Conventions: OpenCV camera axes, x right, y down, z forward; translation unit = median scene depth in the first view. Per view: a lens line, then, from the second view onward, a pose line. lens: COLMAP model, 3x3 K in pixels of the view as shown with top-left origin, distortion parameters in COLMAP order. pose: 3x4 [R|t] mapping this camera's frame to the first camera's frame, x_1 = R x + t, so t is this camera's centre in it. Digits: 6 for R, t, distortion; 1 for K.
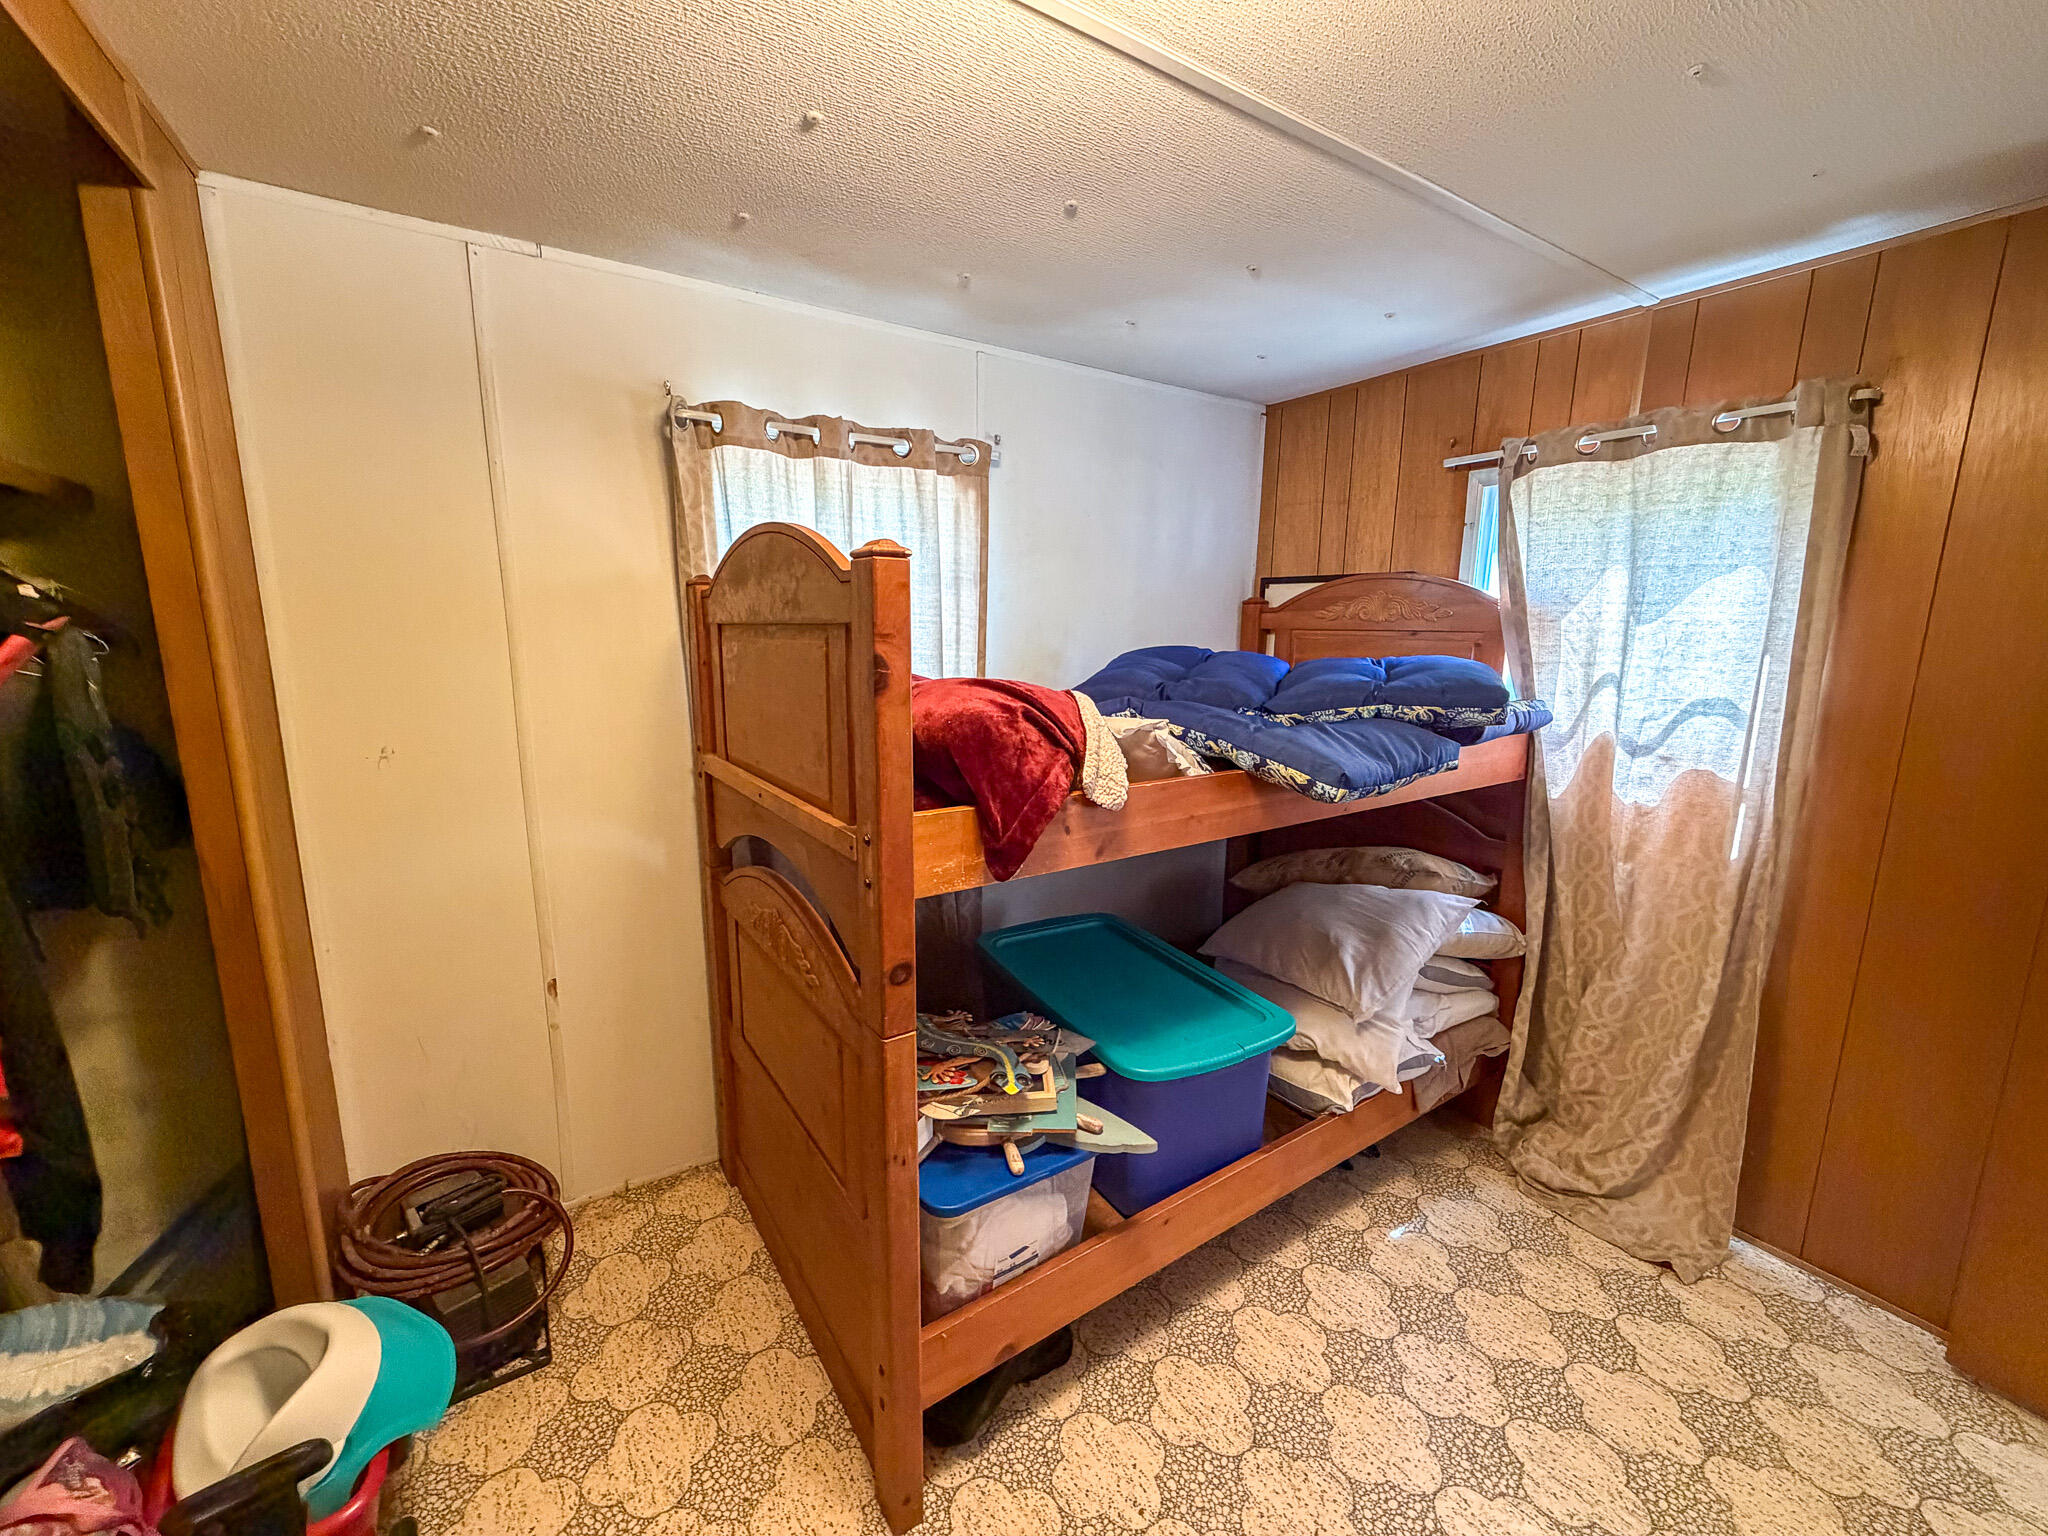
lens RADIAL K [[828.1, 0, 1015.9], [0, 828.1, 770.6], [0, 0, 1]] dist [0.000598, -0.000047]
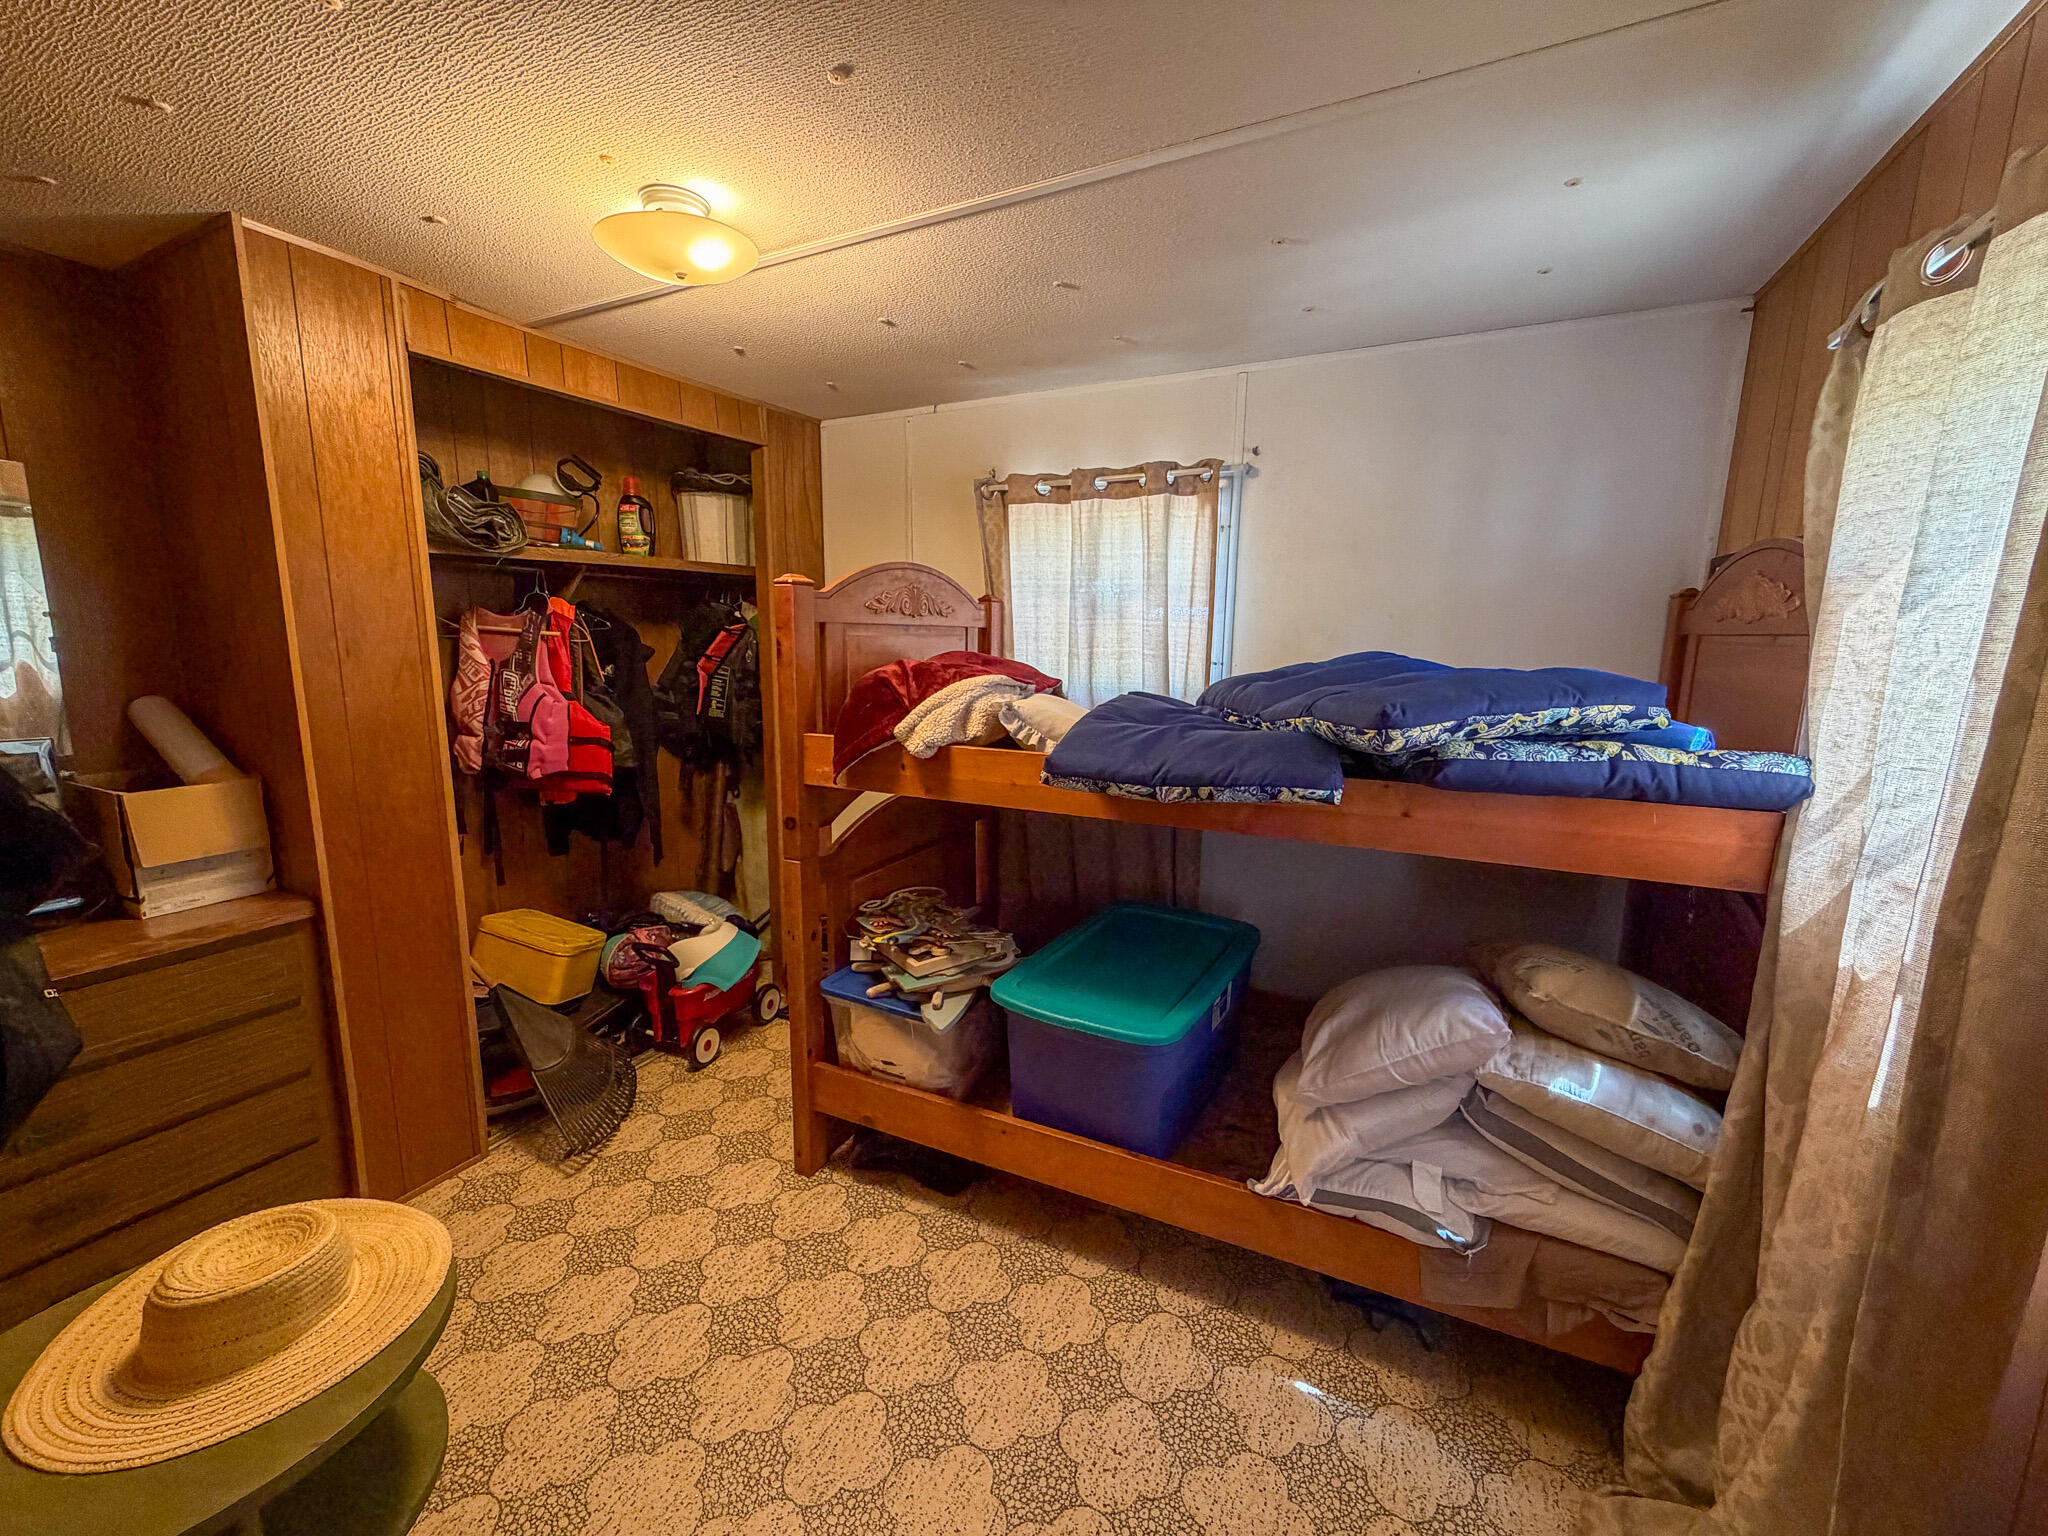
lens RADIAL K [[828.1, 0, 1015.9], [0, 828.1, 770.6], [0, 0, 1]] dist [0.000598, -0.000047]
pose [[0.495705, 0.141136, -0.856946, 1.054884], [-0.158267, 0.984865, 0.070653, -0.040691], [0.853949, 0.100603, 0.510540, 0.342781]]
